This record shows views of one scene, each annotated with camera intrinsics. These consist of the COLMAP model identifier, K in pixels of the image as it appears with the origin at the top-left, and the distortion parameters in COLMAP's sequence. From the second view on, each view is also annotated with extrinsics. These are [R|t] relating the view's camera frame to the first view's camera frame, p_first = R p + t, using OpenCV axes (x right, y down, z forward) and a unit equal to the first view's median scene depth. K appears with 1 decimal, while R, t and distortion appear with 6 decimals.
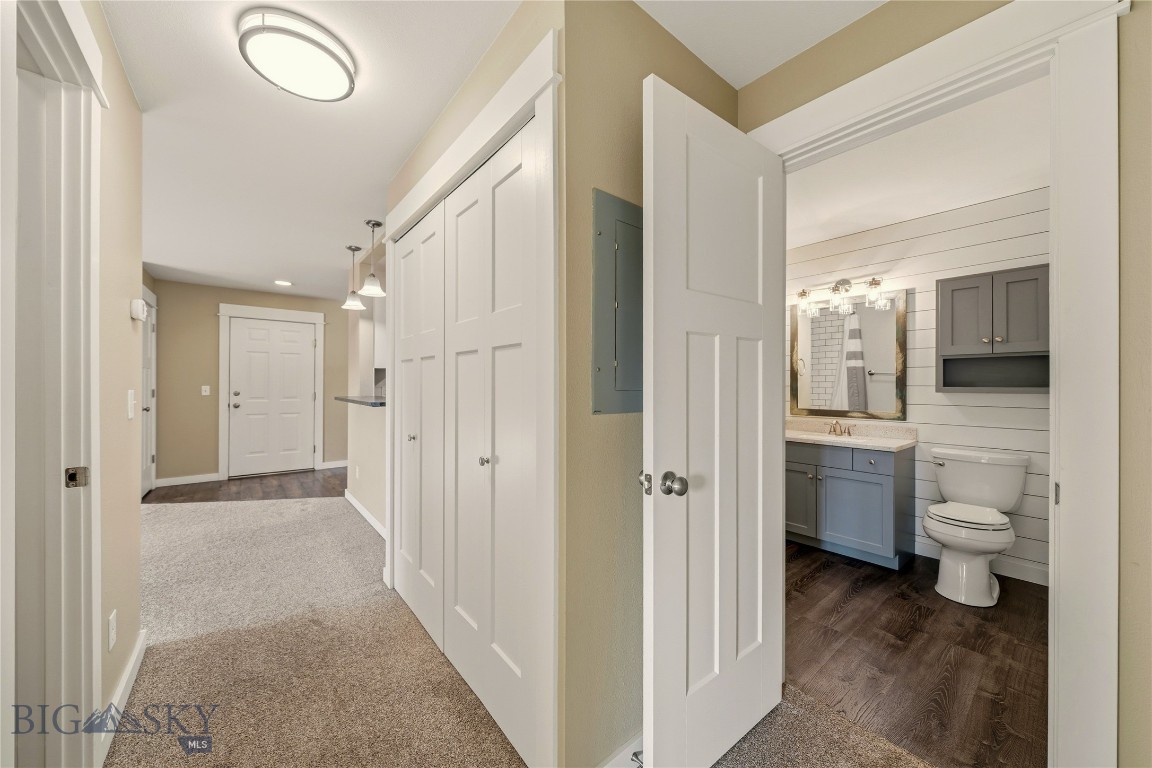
lens RADIAL K [[404.7, 0, 575.1], [0, 404.7, 383.6], [0, 0, 1]] dist [-0.004617, -0.000036]
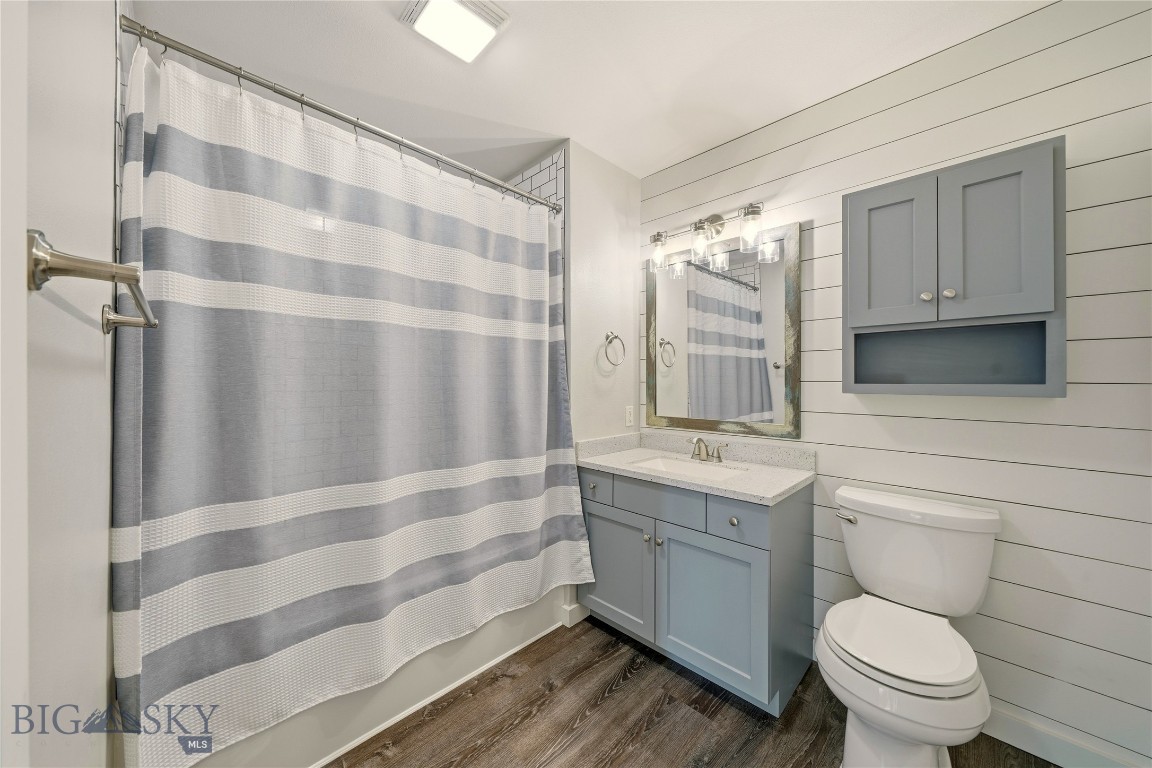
lens RADIAL K [[404.7, 0, 568.0], [0, 404.7, 379.2], [0, 0, 1]] dist [-0.004617, -0.000036]
pose [[0.994279, 0.001929, 0.106800, 0.407990], [-0.001485, 0.999990, -0.004230, 0.004979], [-0.106807, 0.004047, 0.994272, 0.432391]]
